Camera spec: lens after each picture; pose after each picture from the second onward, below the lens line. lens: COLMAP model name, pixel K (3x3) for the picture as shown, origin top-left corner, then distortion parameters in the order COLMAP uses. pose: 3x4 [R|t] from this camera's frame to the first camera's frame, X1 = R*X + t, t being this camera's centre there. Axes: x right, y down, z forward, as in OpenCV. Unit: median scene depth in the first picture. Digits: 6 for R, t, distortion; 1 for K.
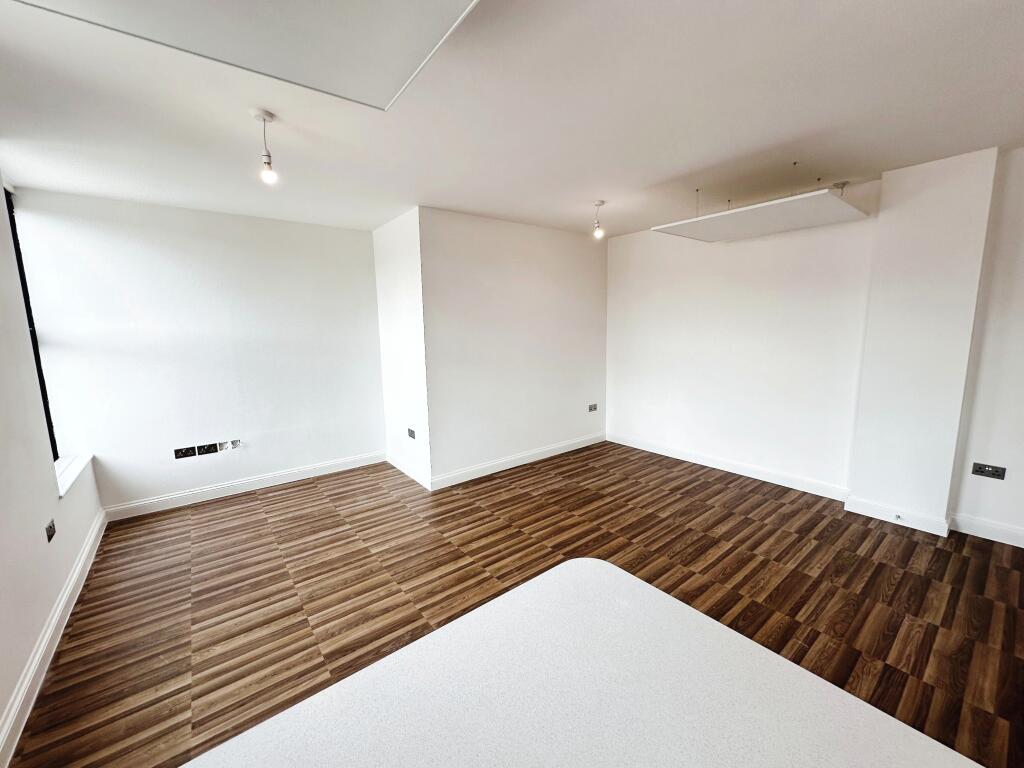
lens RADIAL K [[418.7, 0, 530.6], [0, 418.7, 385.2], [0, 0, 1]] dist [-0.000191, 0.000069]
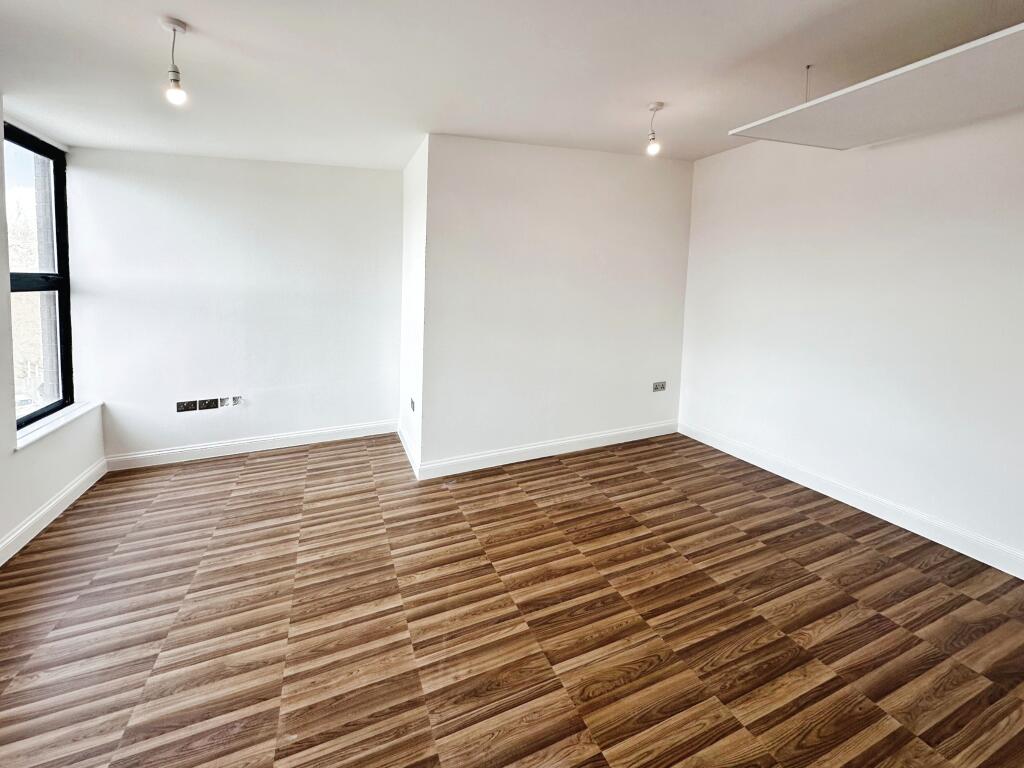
lens RADIAL K [[418.7, 0, 530.6], [0, 418.7, 385.2], [0, 0, 1]] dist [-0.000191, 0.000069]
pose [[0.956291, 0.075389, -0.282533, 0.190565], [-0.044566, 0.992482, 0.113985, -0.030204], [0.289002, -0.096412, 0.952461, 0.336565]]
